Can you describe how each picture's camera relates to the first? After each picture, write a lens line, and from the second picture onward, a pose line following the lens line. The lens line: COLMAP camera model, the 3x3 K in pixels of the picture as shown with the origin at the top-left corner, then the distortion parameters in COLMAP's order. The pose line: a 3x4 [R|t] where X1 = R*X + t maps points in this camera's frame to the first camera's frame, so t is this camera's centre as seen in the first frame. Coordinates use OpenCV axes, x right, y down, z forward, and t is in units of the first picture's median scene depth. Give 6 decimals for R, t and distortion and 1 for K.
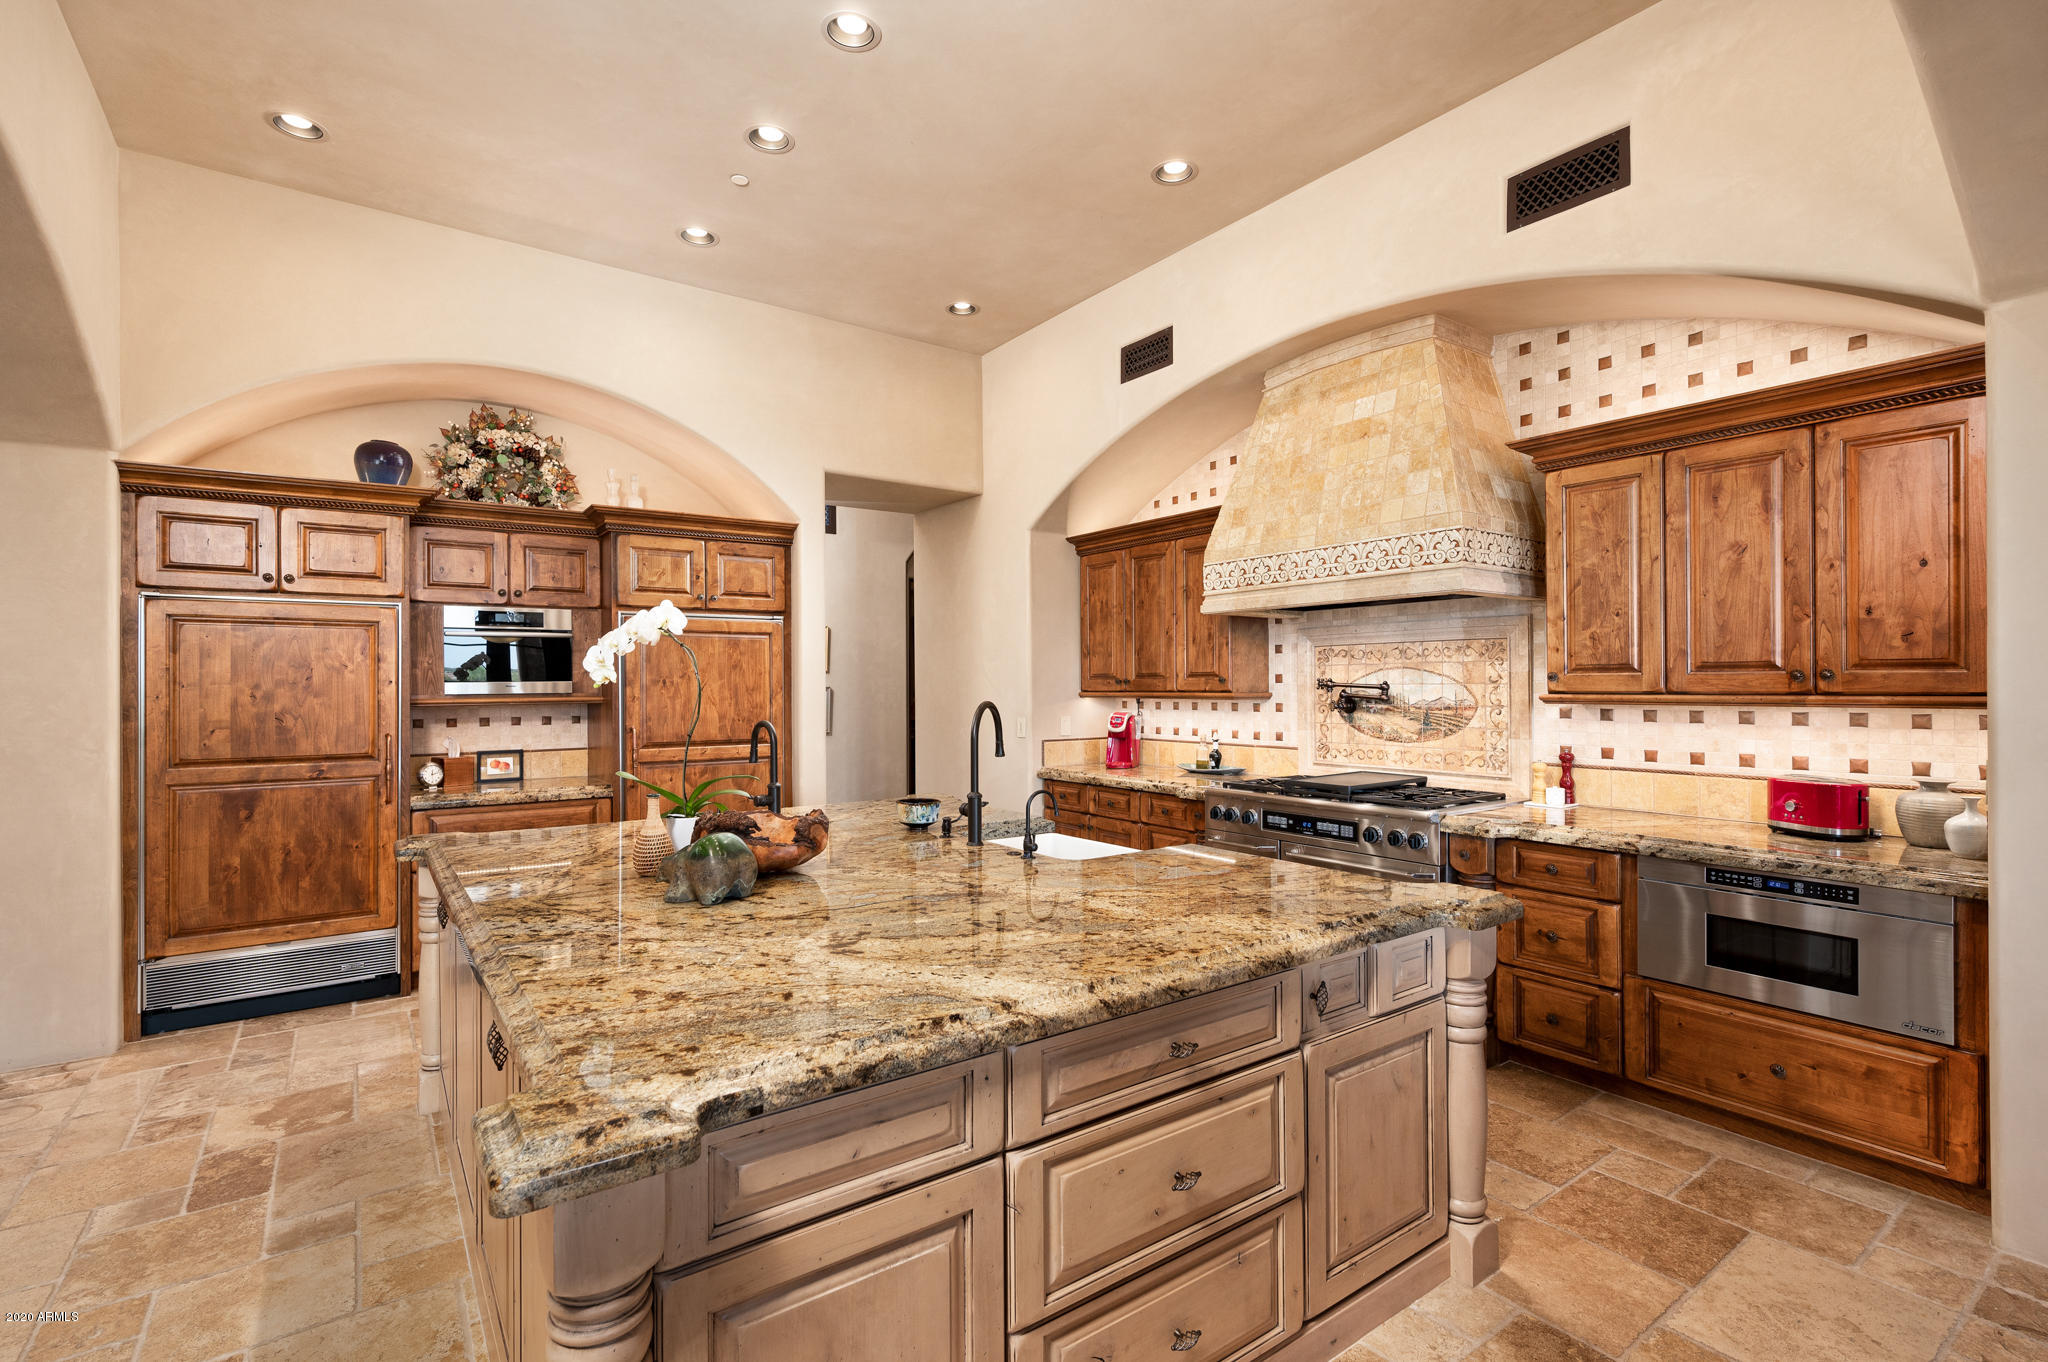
lens RADIAL K [[936.4, 0, 1038.3], [0, 936.4, 682.2], [0, 0, 1]] dist [0.005369, -0.000307]
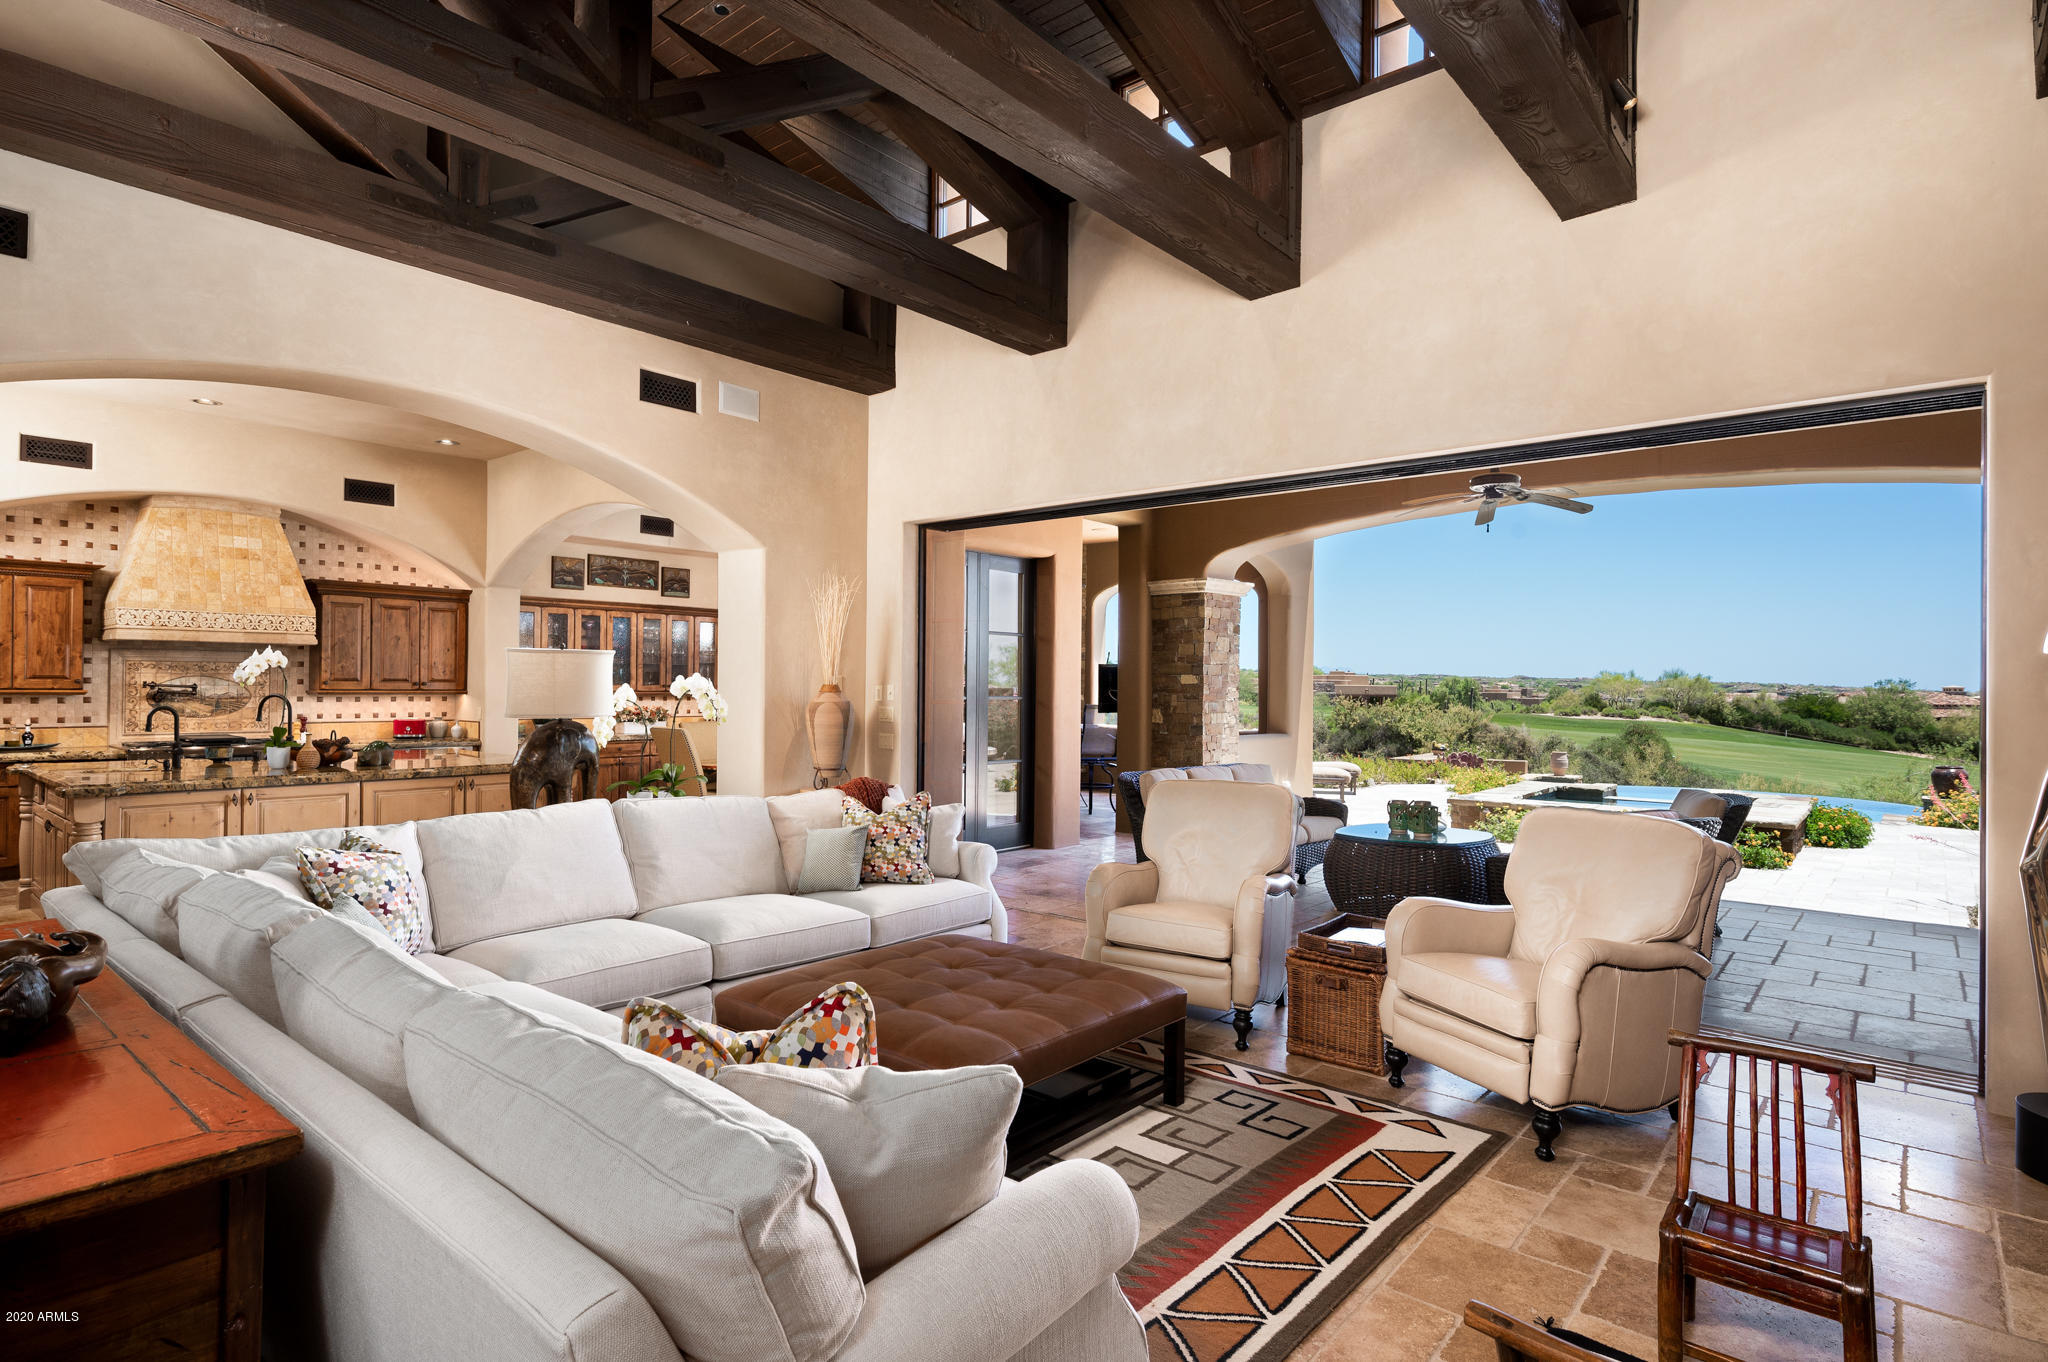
lens RADIAL K [[1055.2, 0, 985.4], [0, 1055.2, 672.5], [0, 0, 1]] dist [0.005179, 0.000428]
pose [[-0.197914, 0.014546, 0.980111, -1.938726], [-0.010763, 0.999797, -0.017012, -0.004117], [-0.980160, -0.013916, -0.197718, -0.070840]]
